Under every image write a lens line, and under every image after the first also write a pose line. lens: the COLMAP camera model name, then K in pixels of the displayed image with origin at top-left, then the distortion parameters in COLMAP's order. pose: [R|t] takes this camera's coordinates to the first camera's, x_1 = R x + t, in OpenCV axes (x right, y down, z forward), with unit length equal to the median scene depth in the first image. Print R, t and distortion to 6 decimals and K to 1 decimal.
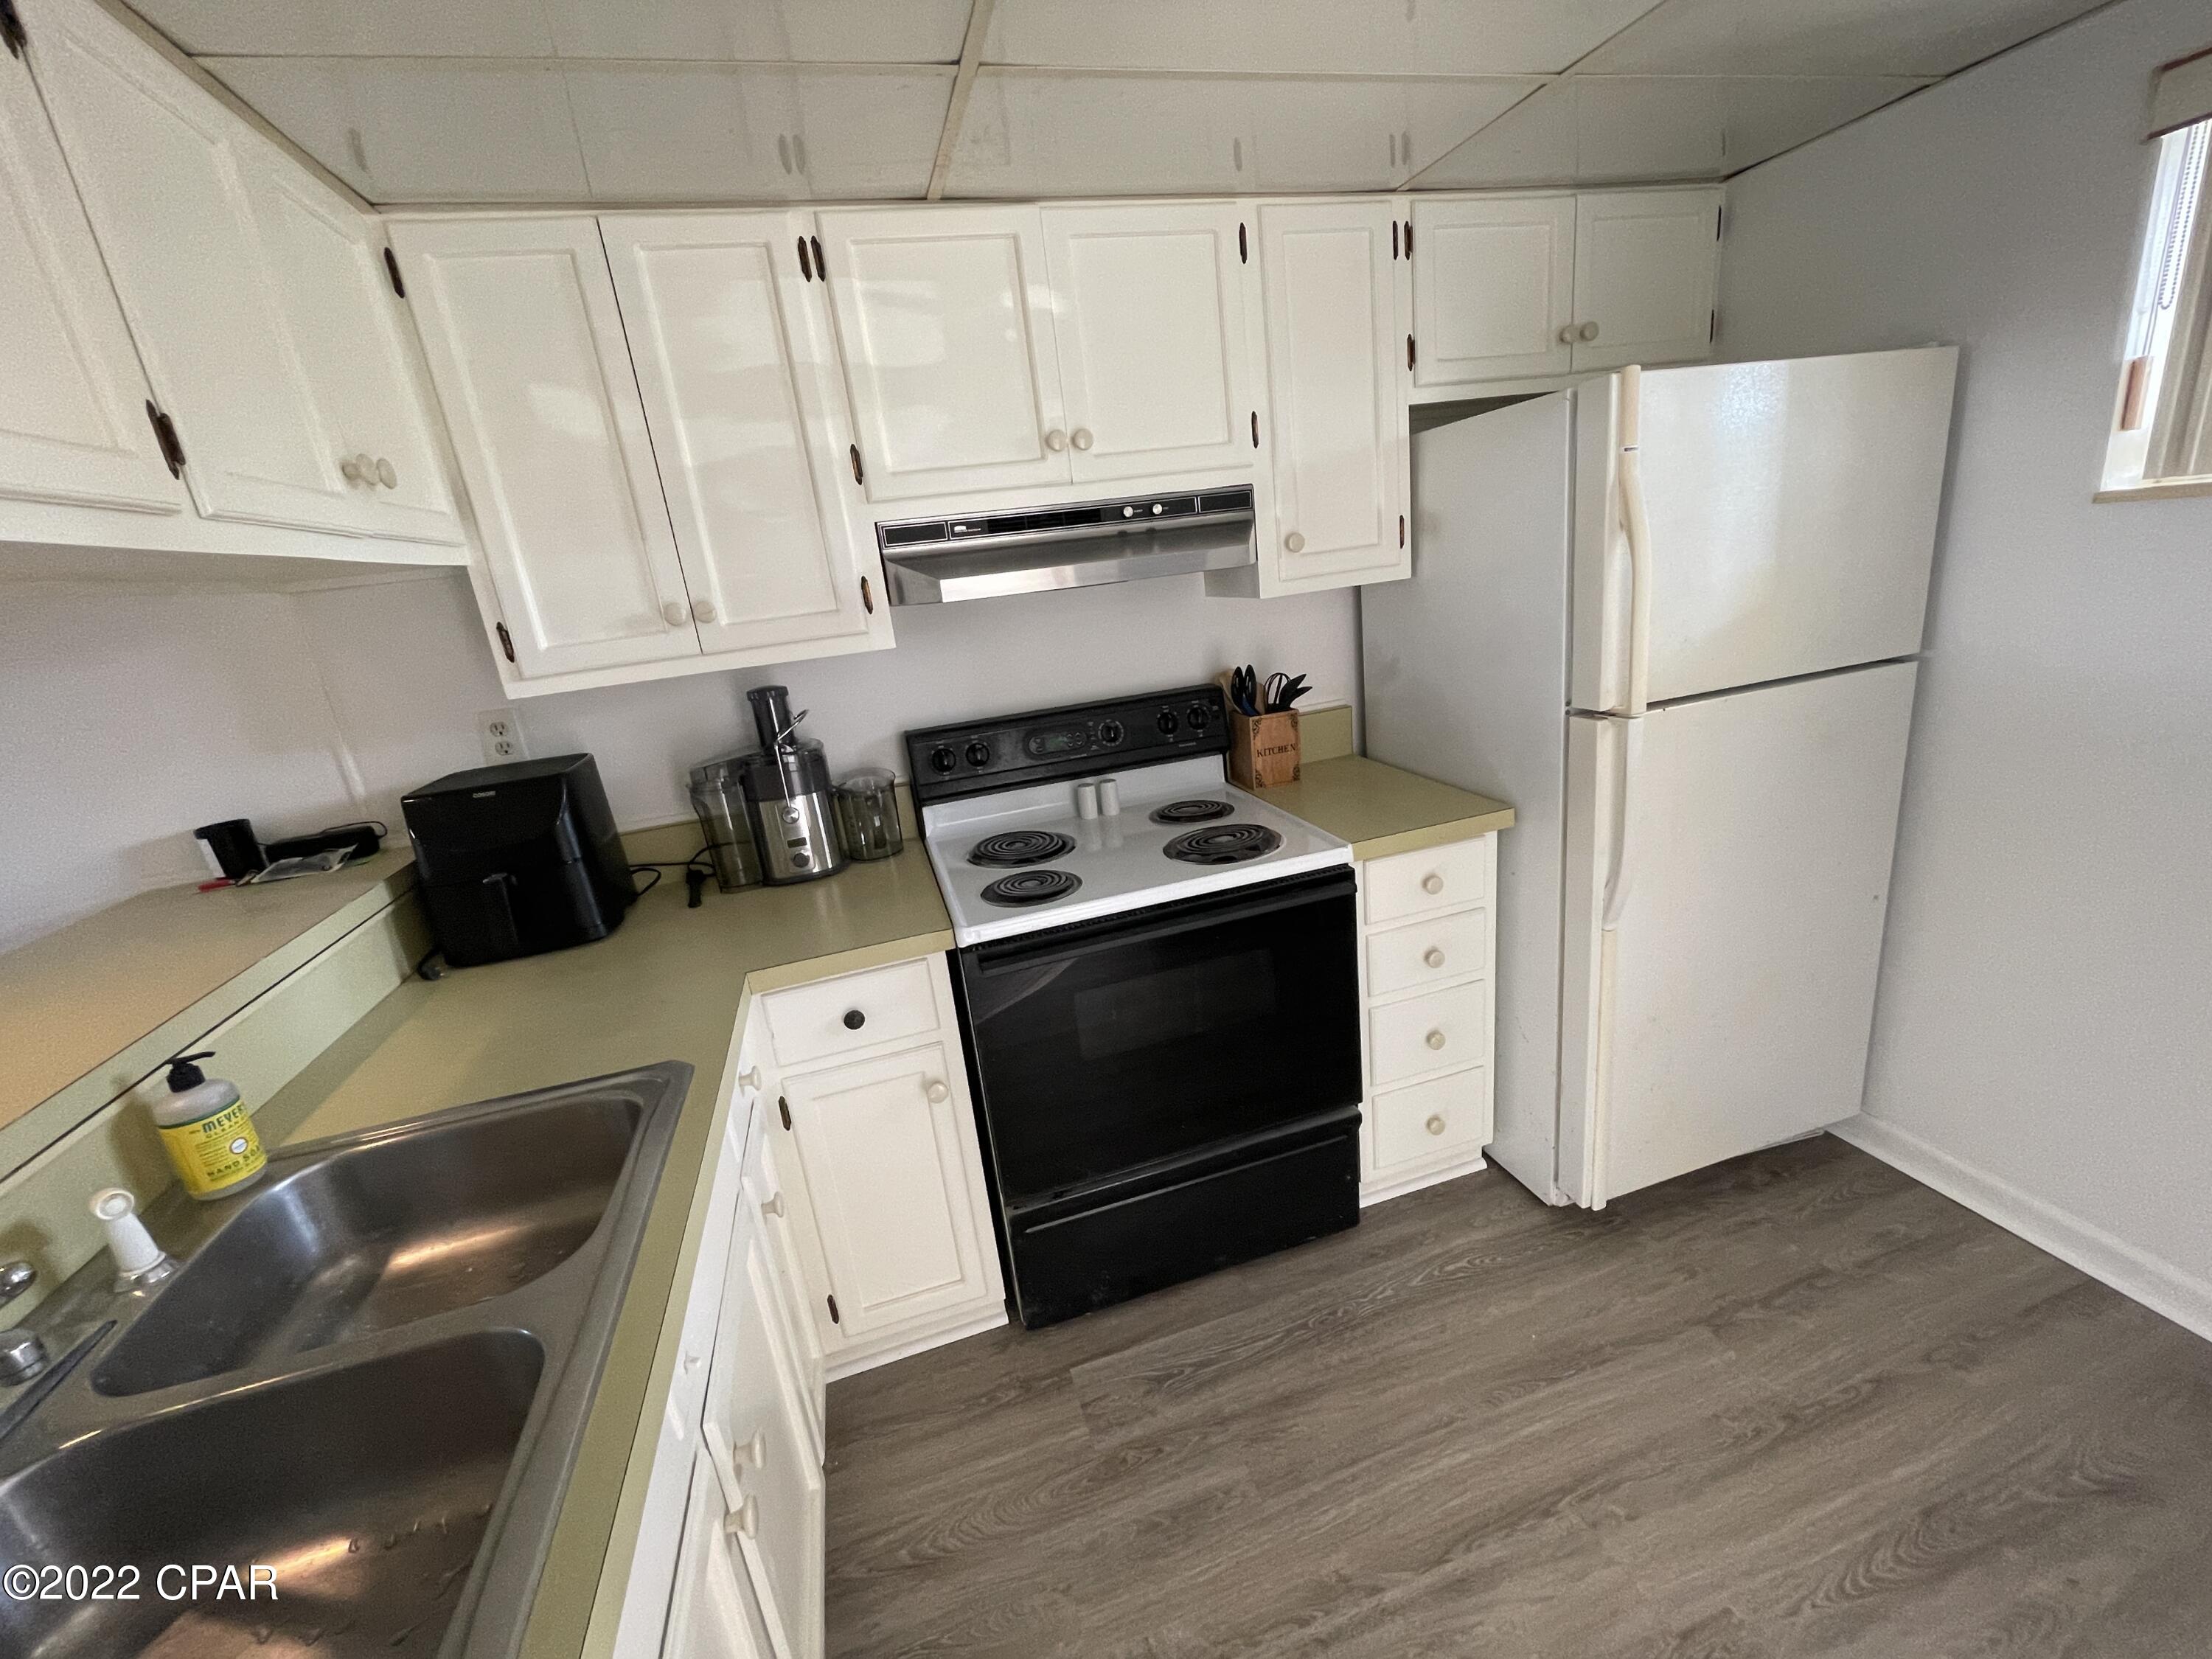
lens RADIAL K [[898.0, 0, 1103.0], [0, 898.0, 829.4], [0, 0, 1]] dist [-0.001549, 0.001635]
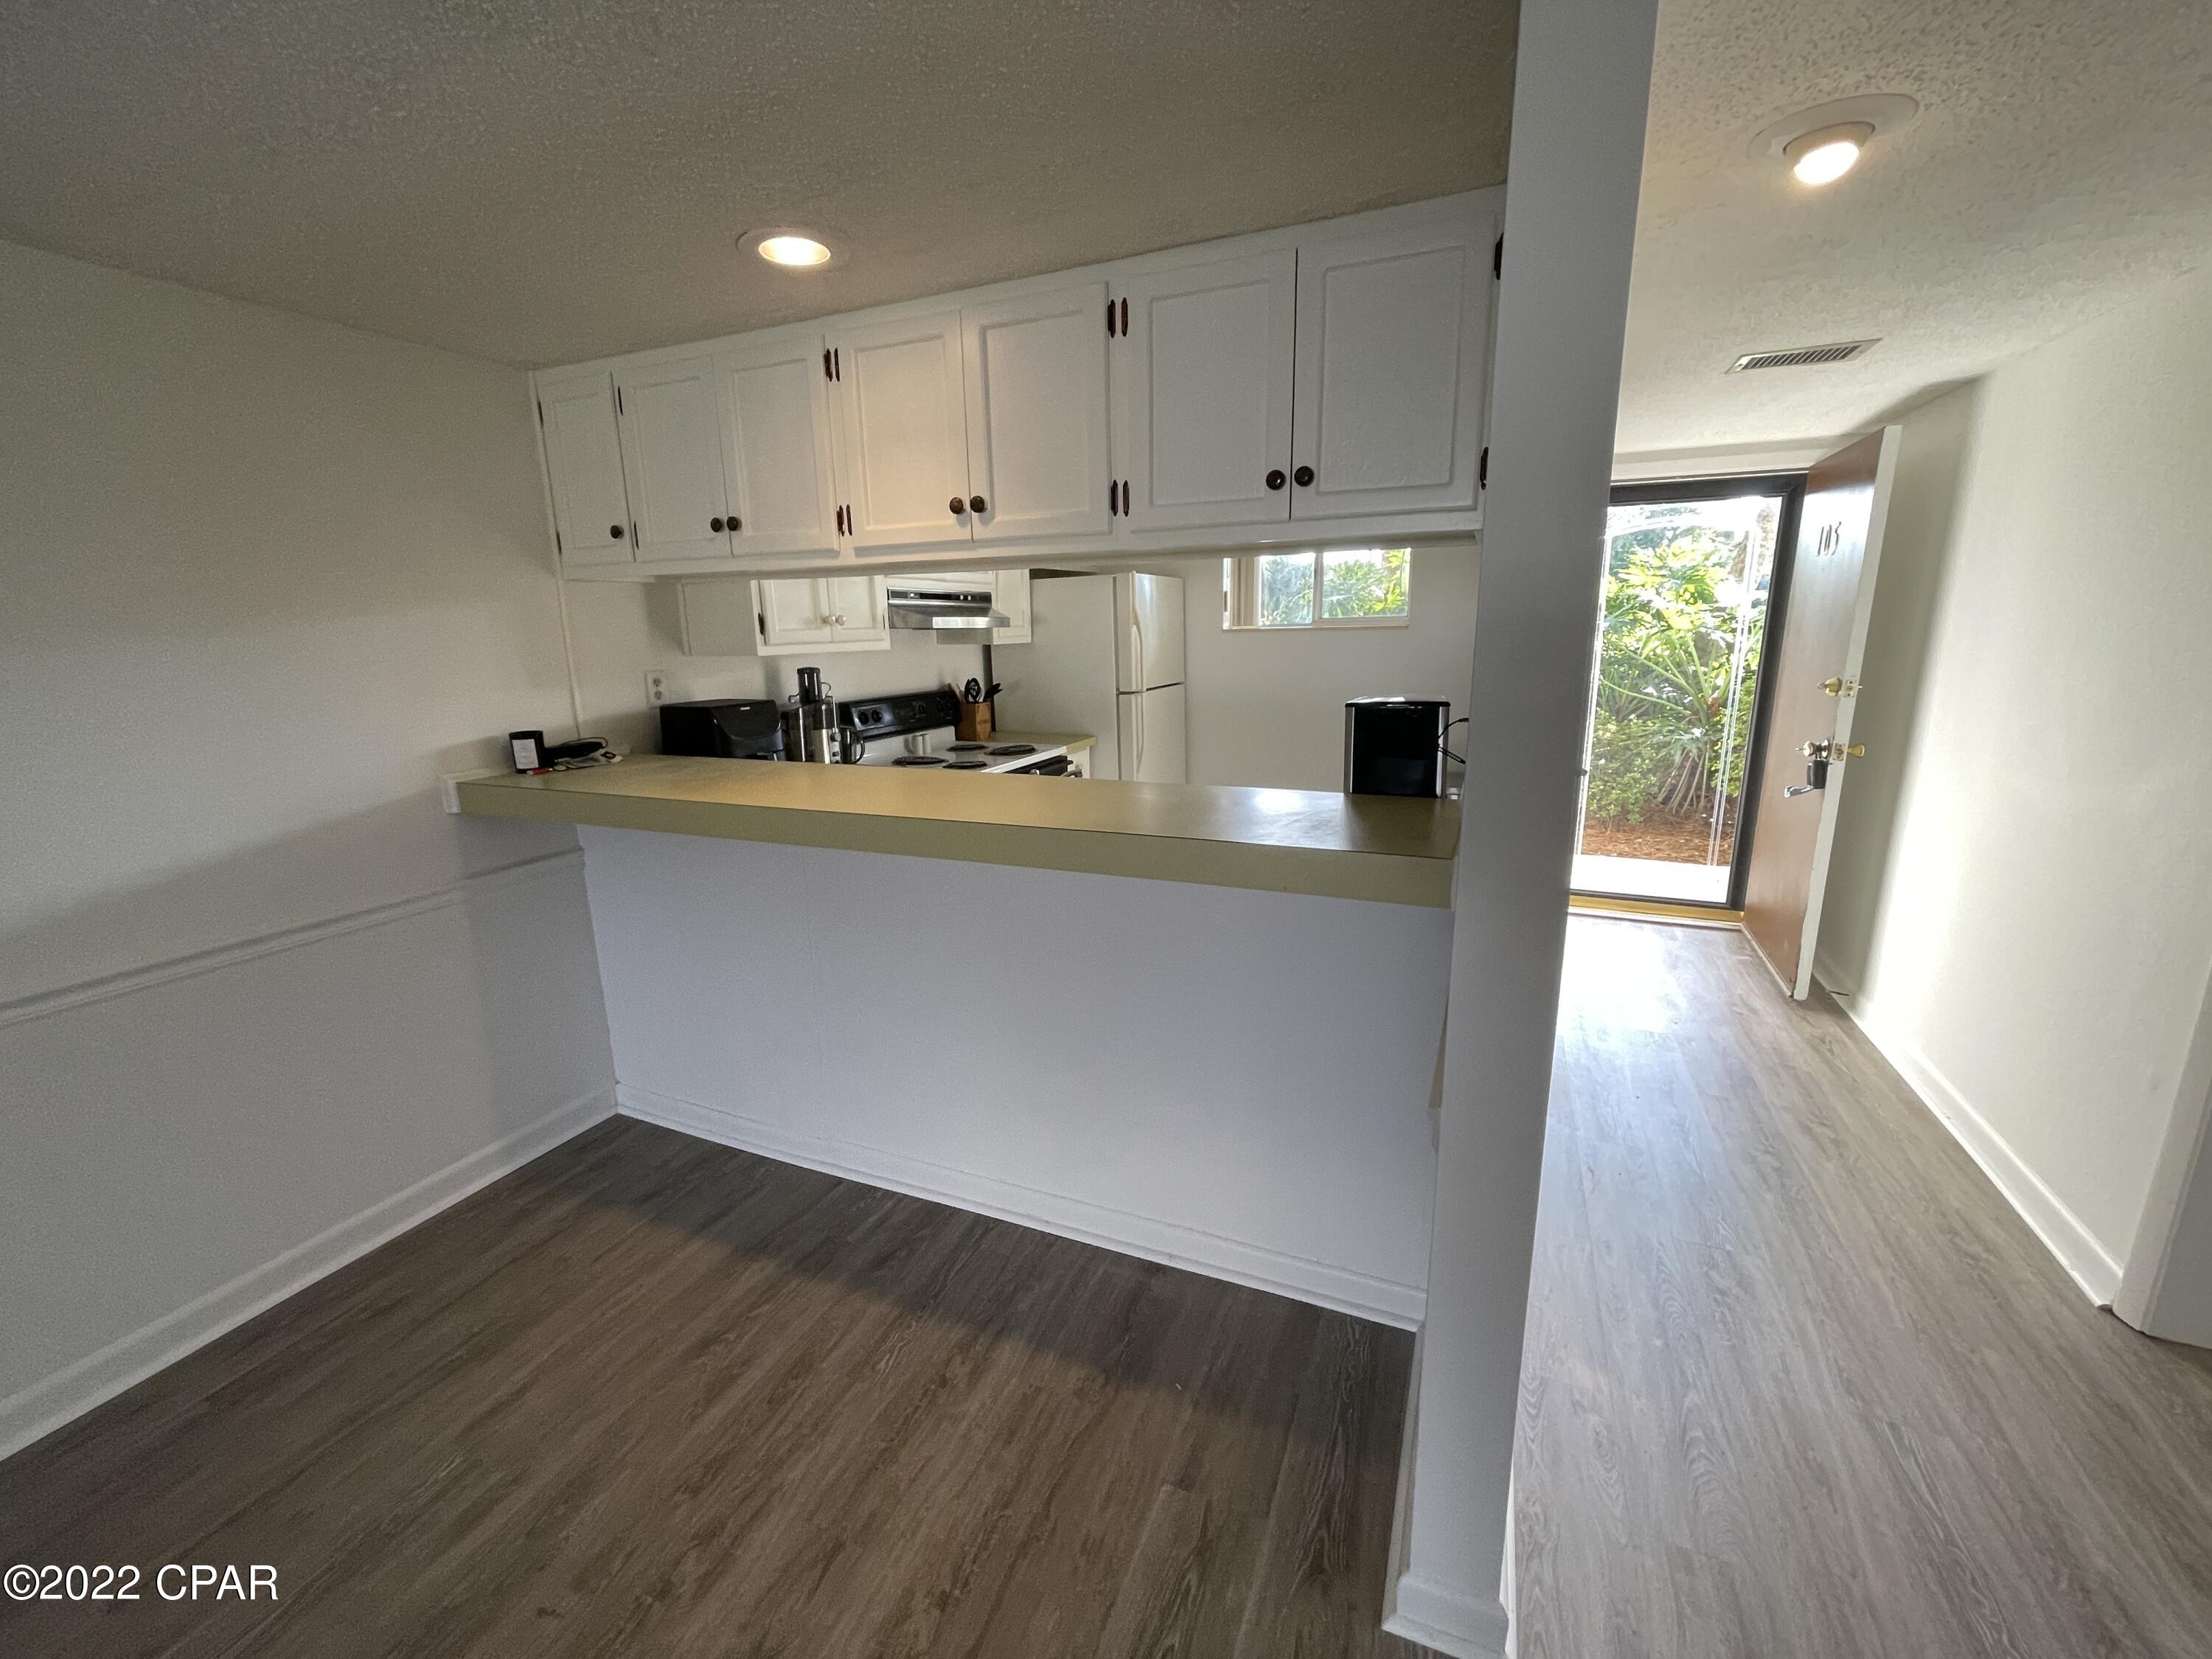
lens RADIAL K [[898.0, 0, 1104.9], [0, 898.0, 833.9], [0, 0, 1]] dist [-0.001549, 0.001635]
pose [[0.640185, -0.075171, 0.764534, -1.507477], [0.174870, 0.983334, -0.049744, 0.388549], [-0.748053, 0.165539, 0.642661, -0.571560]]
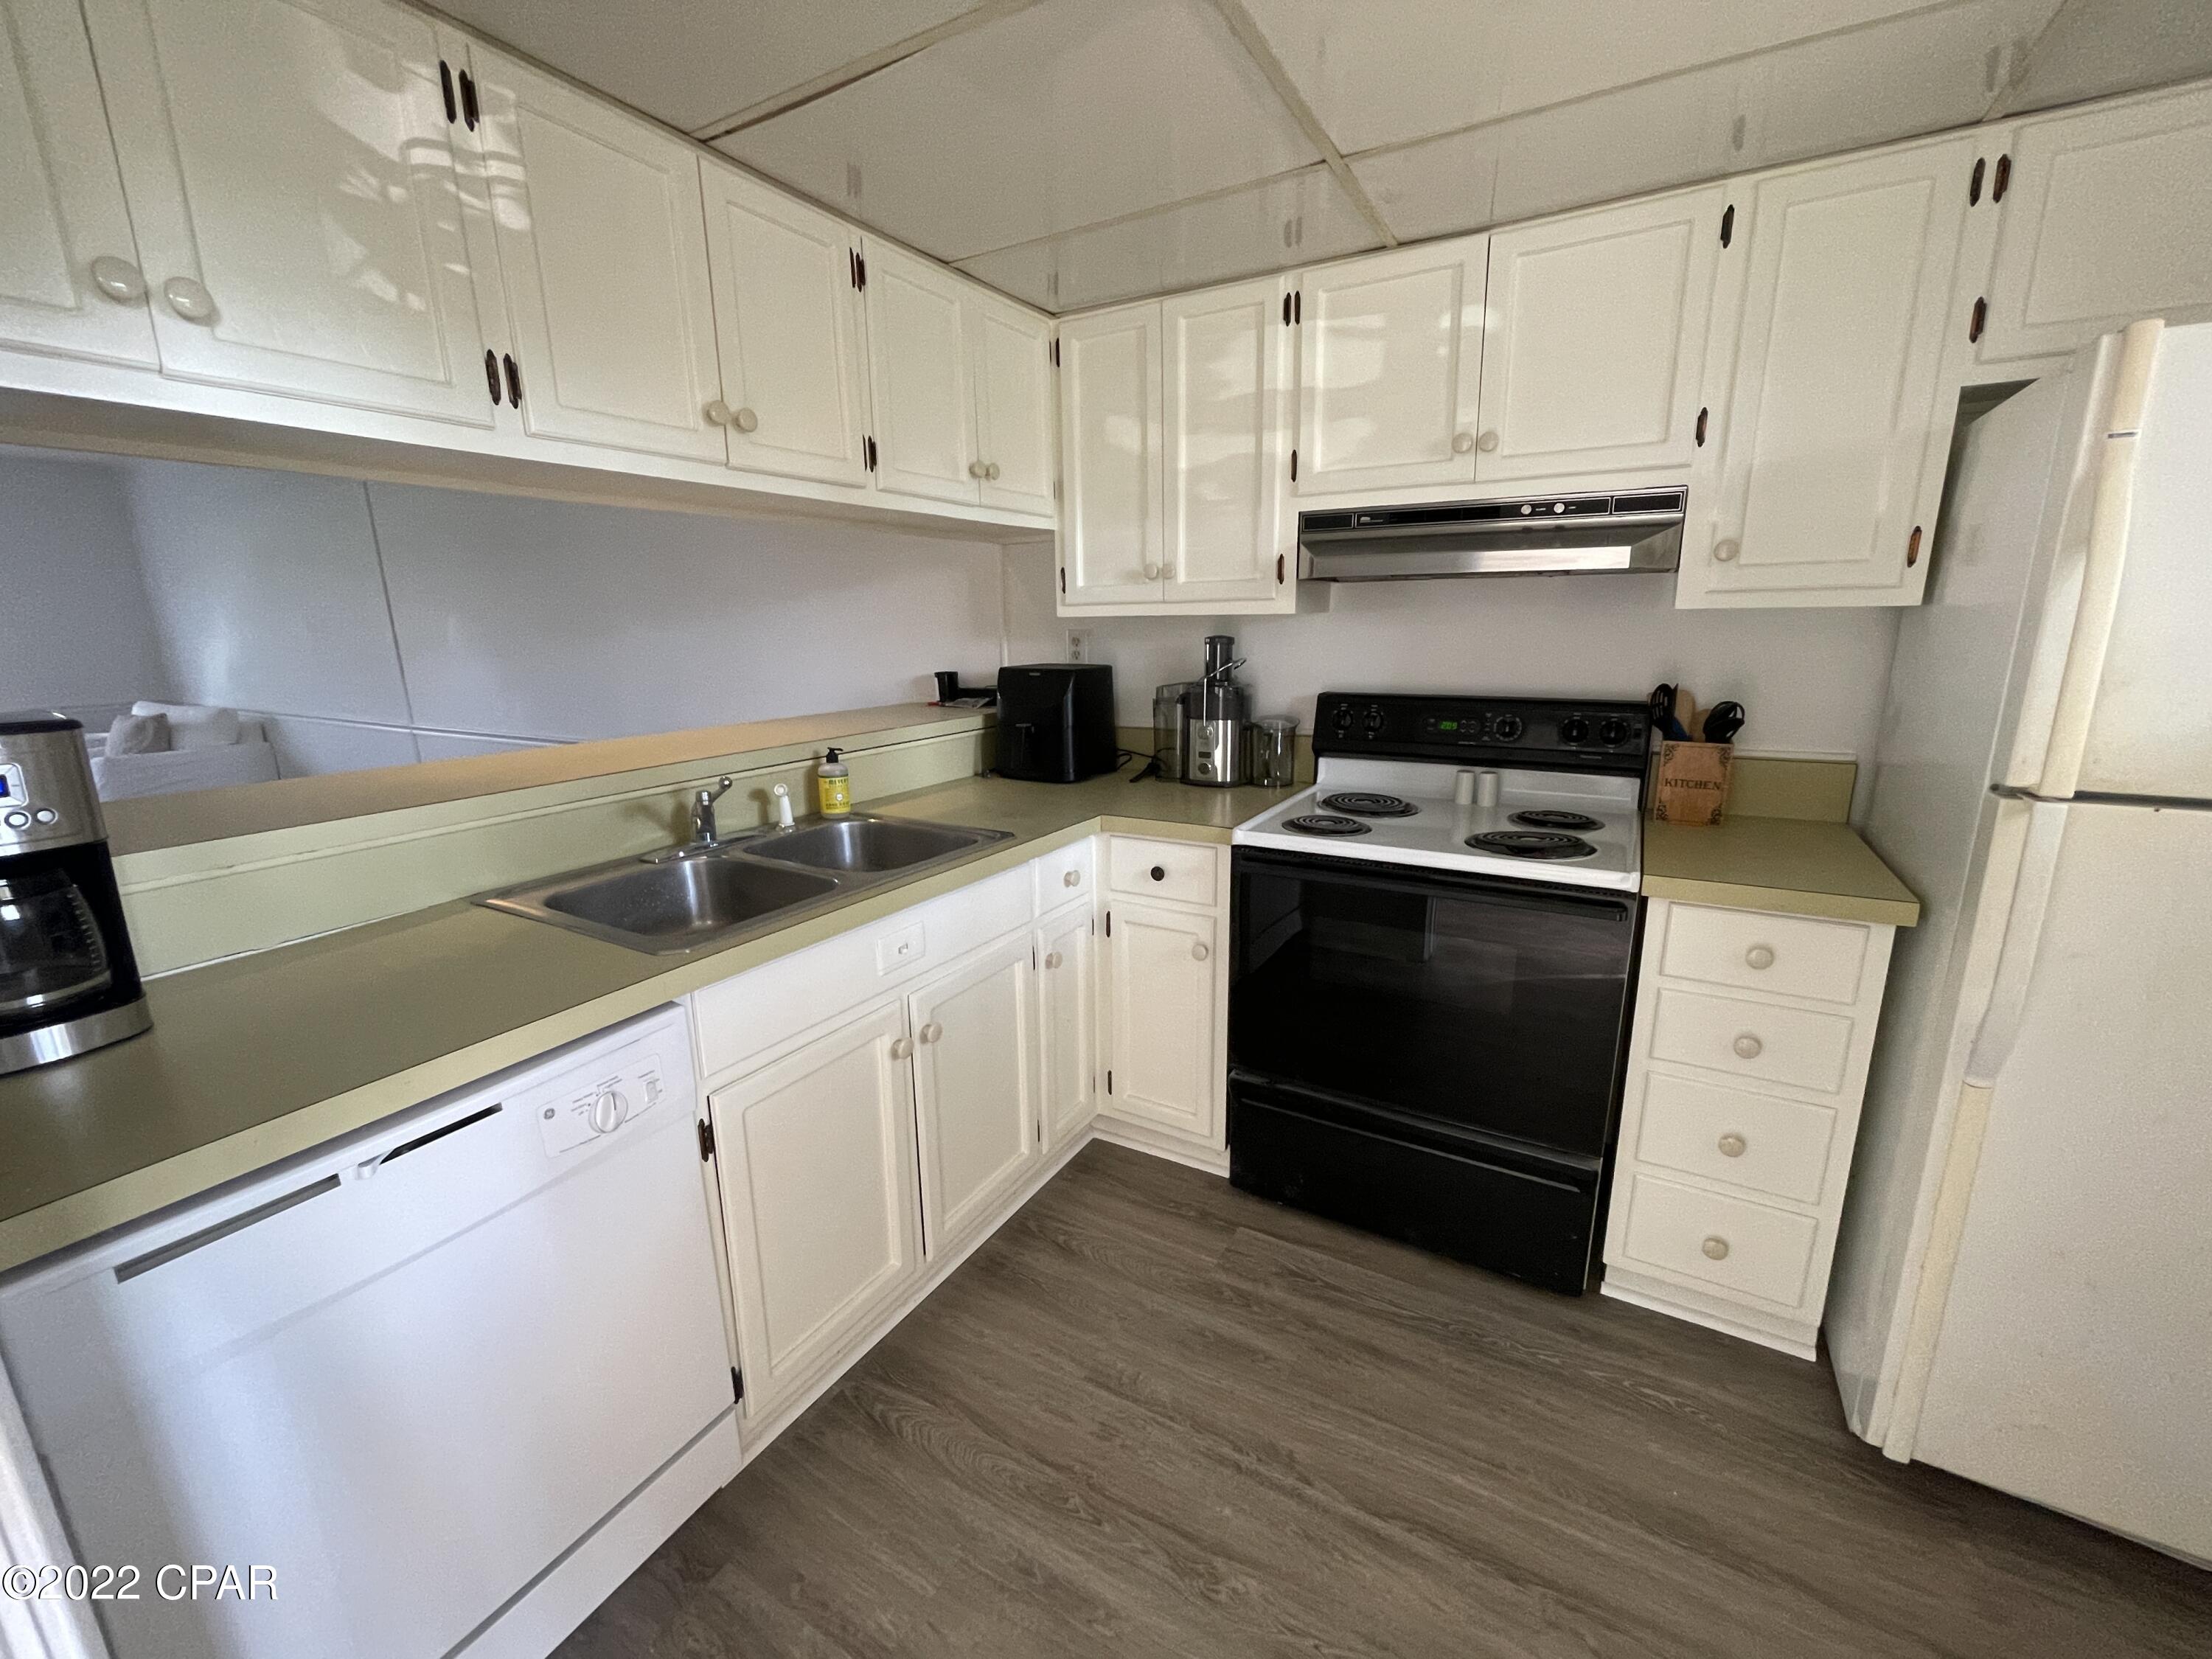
lens RADIAL K [[898.0, 0, 1099.2], [0, 898.0, 829.8], [0, 0, 1]] dist [-0.001549, 0.001635]
pose [[0.685397, 0.267119, -0.677405, 0.516590], [-0.272752, 0.956737, 0.101297, 0.031997], [0.675157, 0.115336, 0.728602, -0.051259]]
